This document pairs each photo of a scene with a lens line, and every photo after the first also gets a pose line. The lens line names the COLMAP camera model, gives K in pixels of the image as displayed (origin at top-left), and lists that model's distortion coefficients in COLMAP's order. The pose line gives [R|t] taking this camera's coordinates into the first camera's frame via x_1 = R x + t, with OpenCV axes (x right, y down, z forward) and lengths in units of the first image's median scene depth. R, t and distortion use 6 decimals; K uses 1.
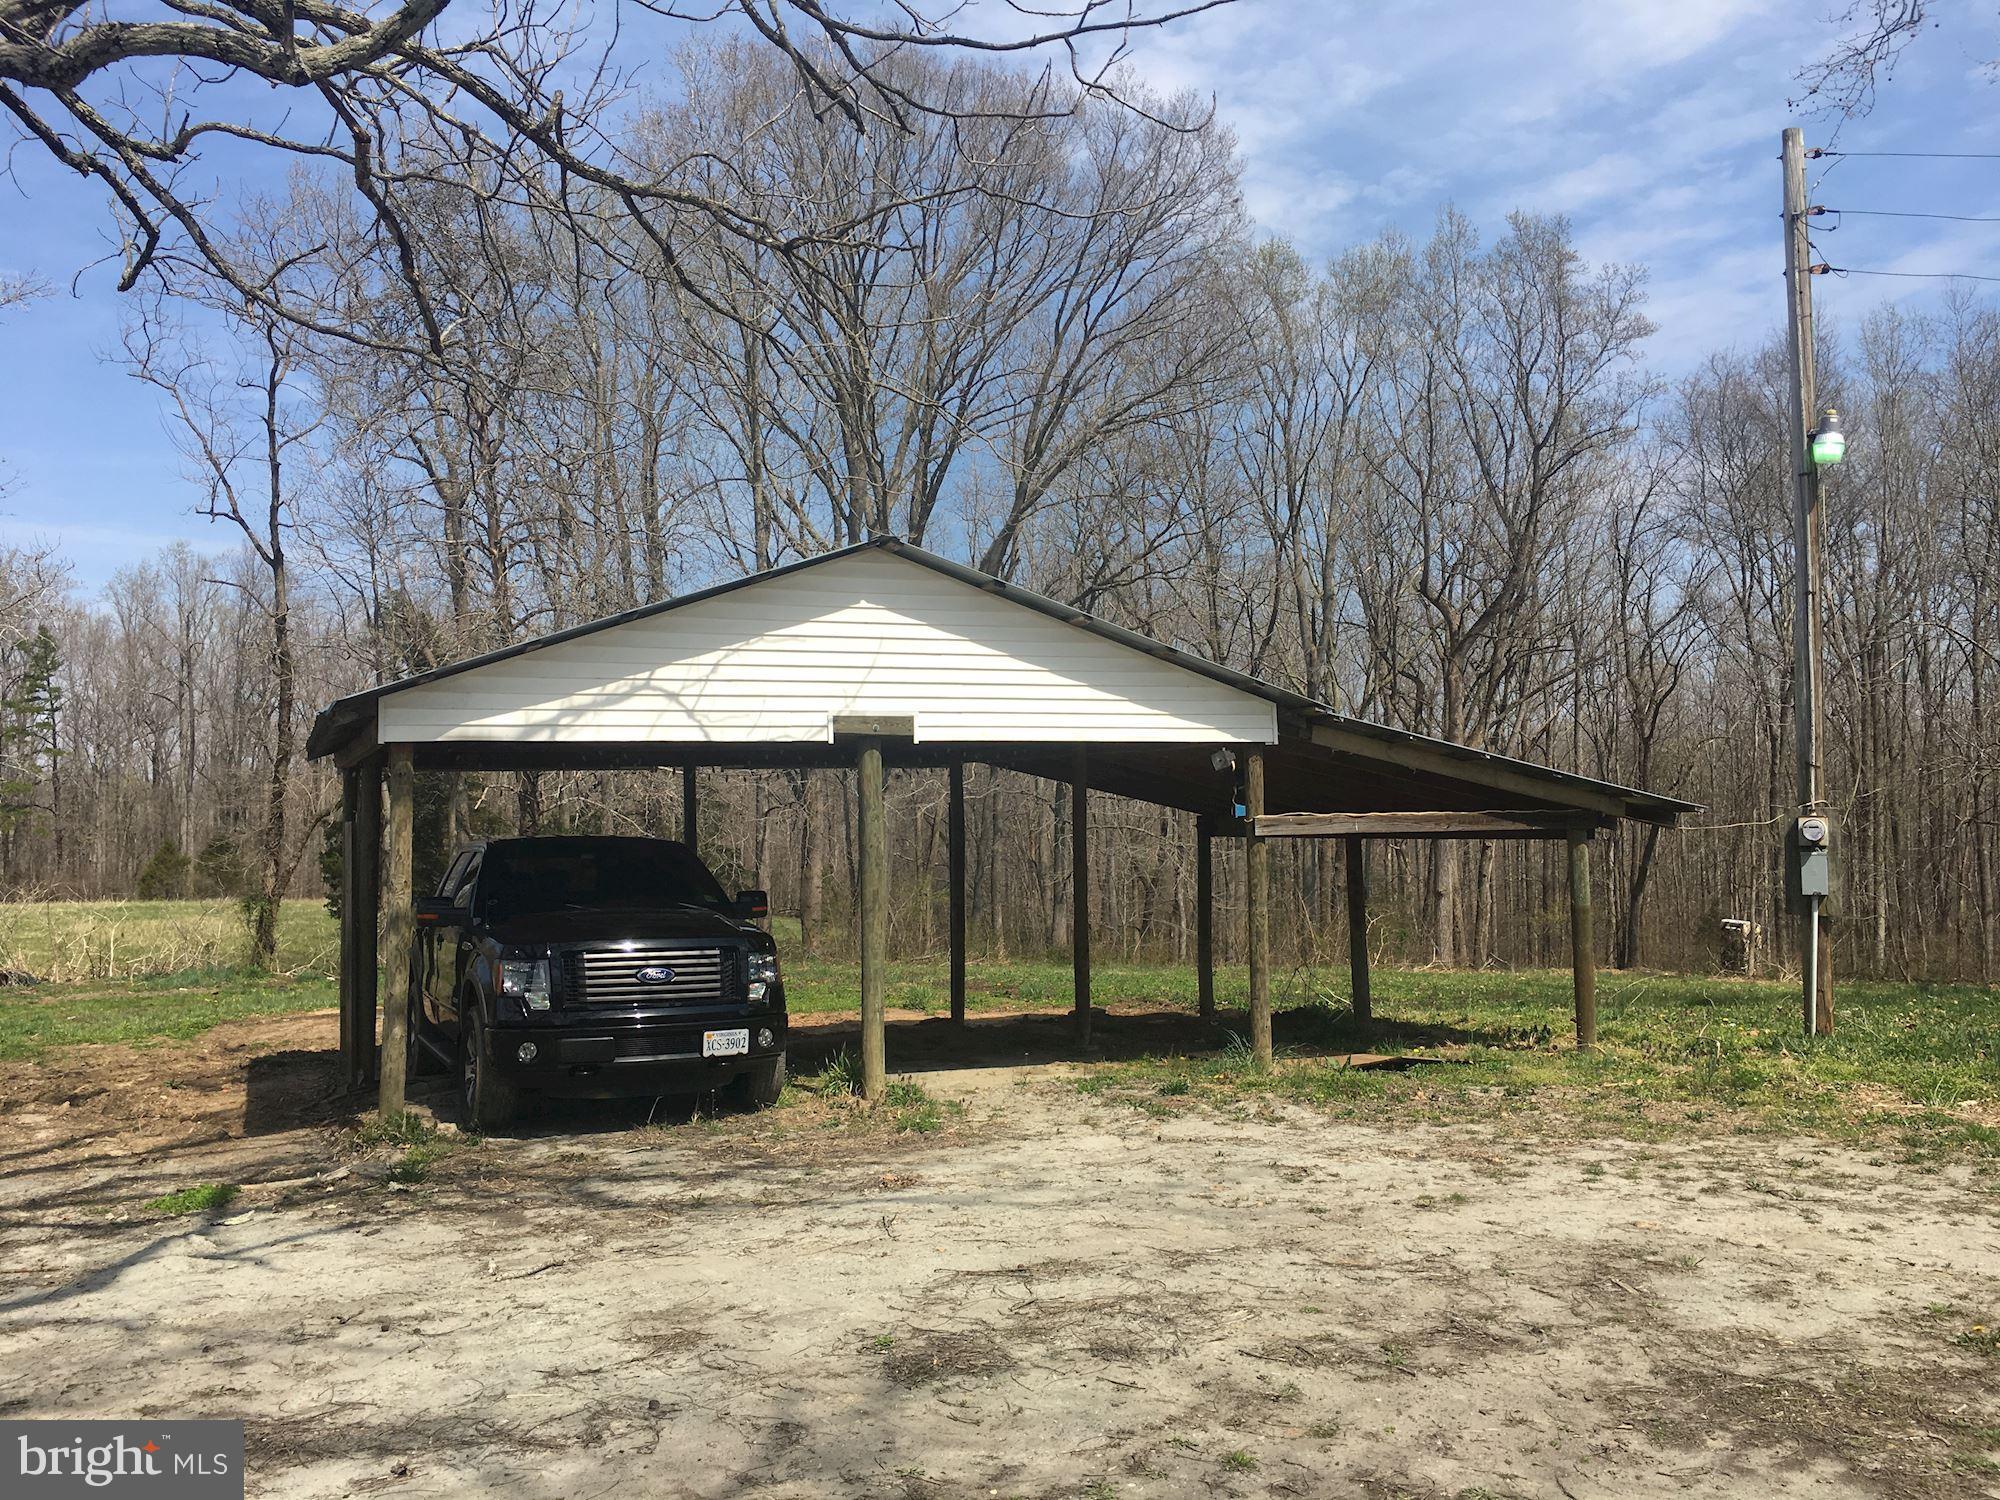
lens RADIAL K [[1692.8, 0, 1000.0], [0, 1692.8, 750.0], [0, 0, 1]] dist [0.074040, -0.139194]
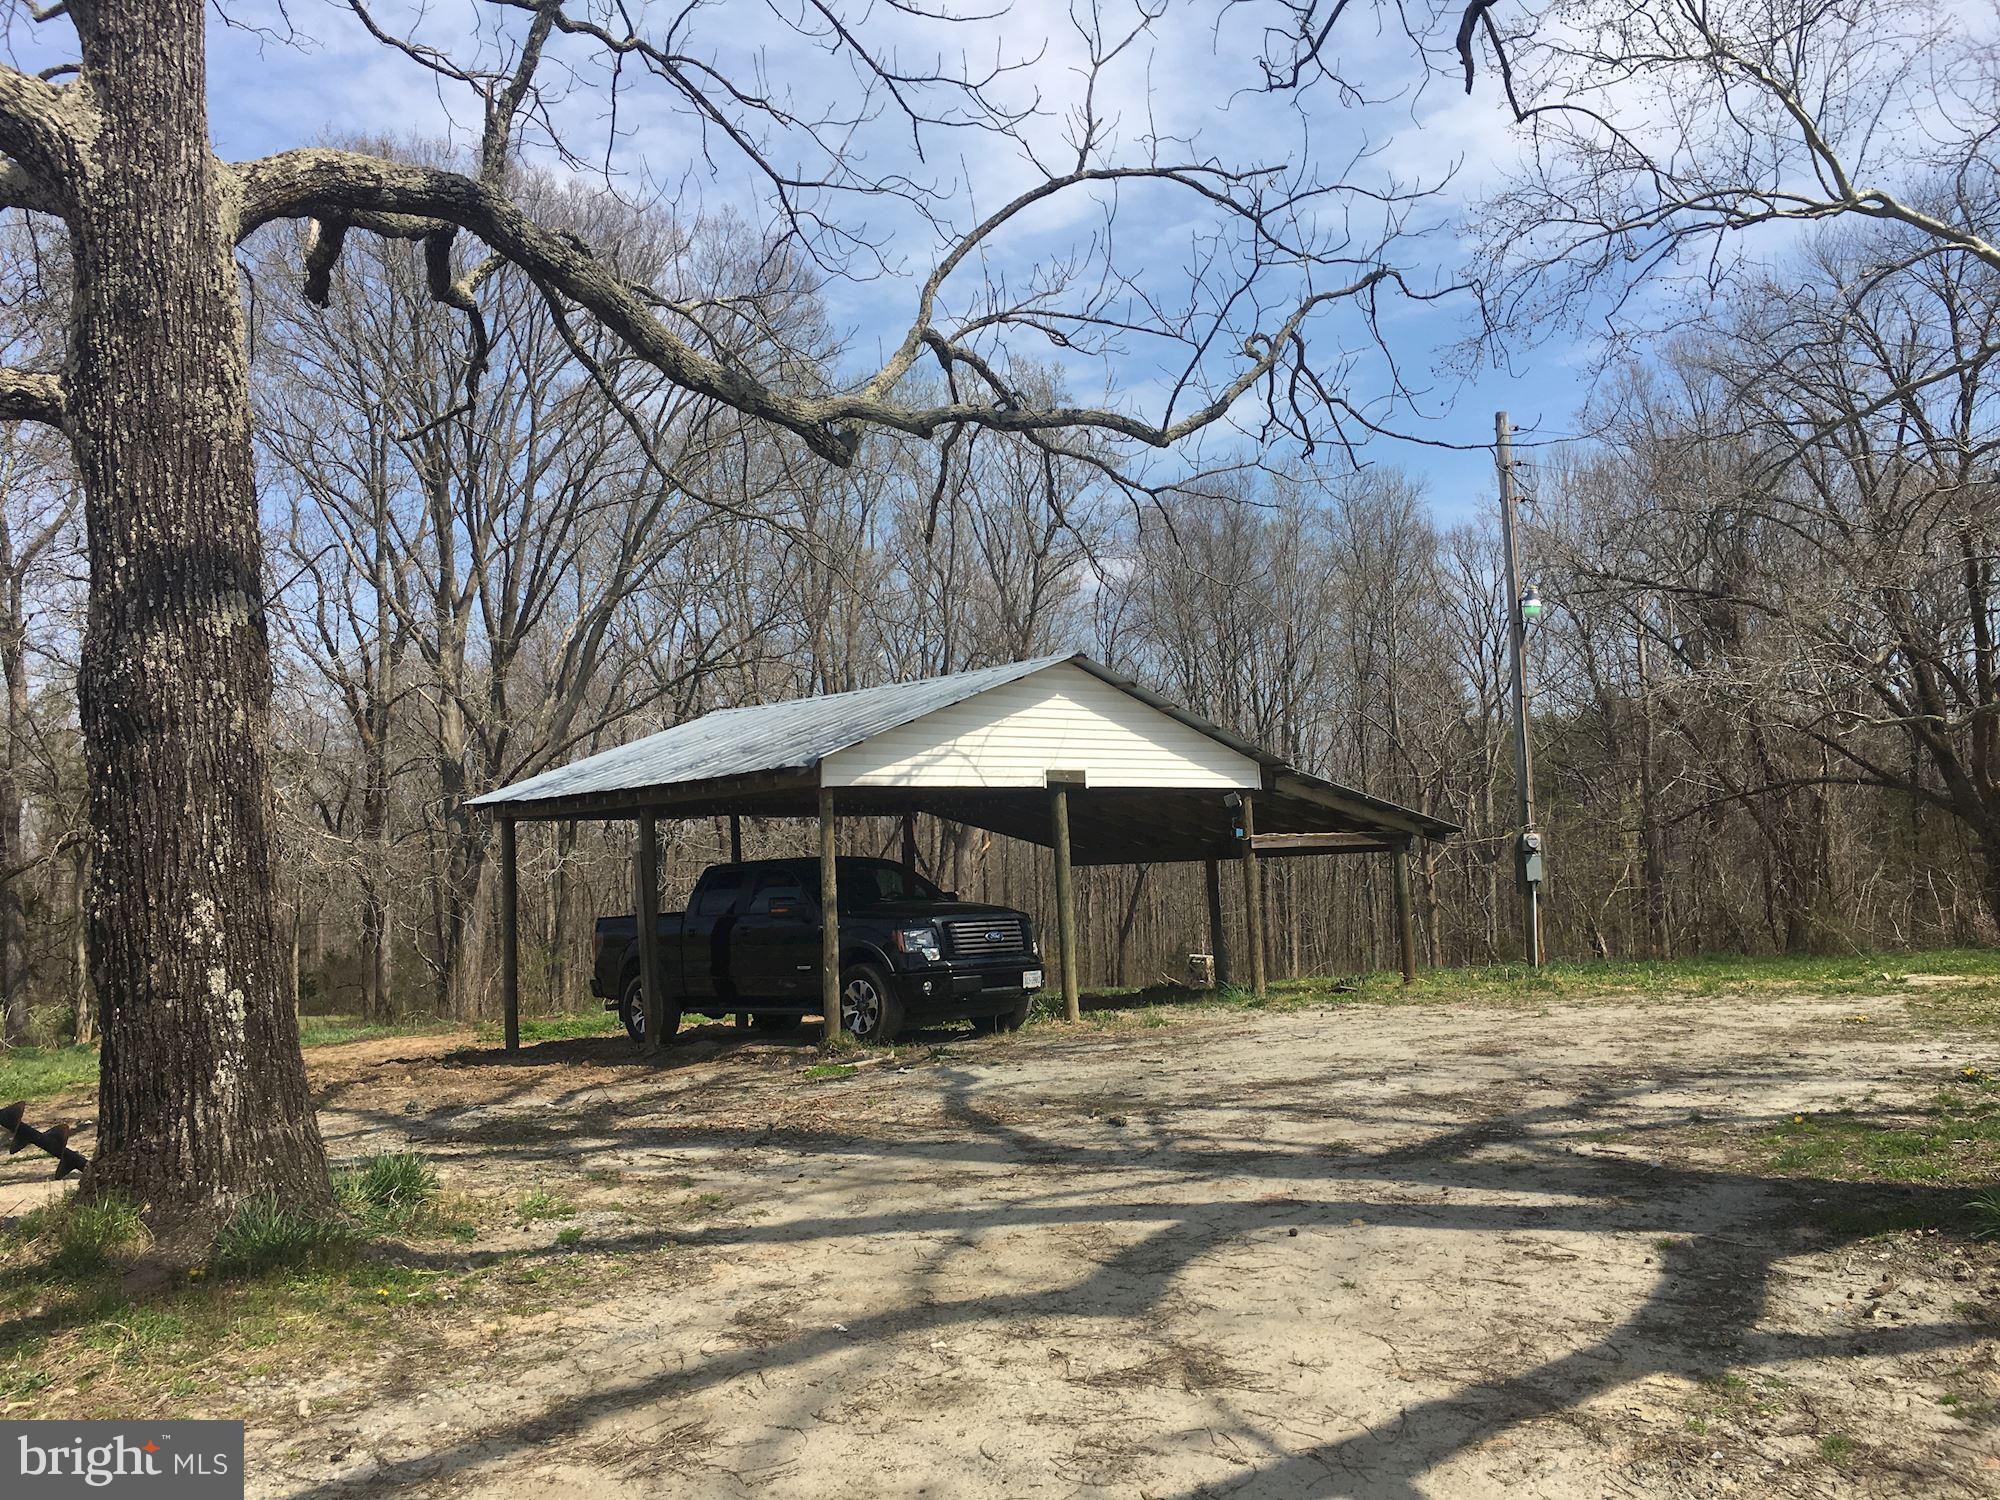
lens RADIAL K [[1692.8, 0, 1000.0], [0, 1692.8, 750.0], [0, 0, 1]] dist [0.074040, -0.139194]
pose [[0.935159, 0.002850, 0.354217, -0.618697], [0.013011, 0.999017, -0.042388, 0.023719], [-0.353990, 0.044248, 0.934202, -0.372025]]
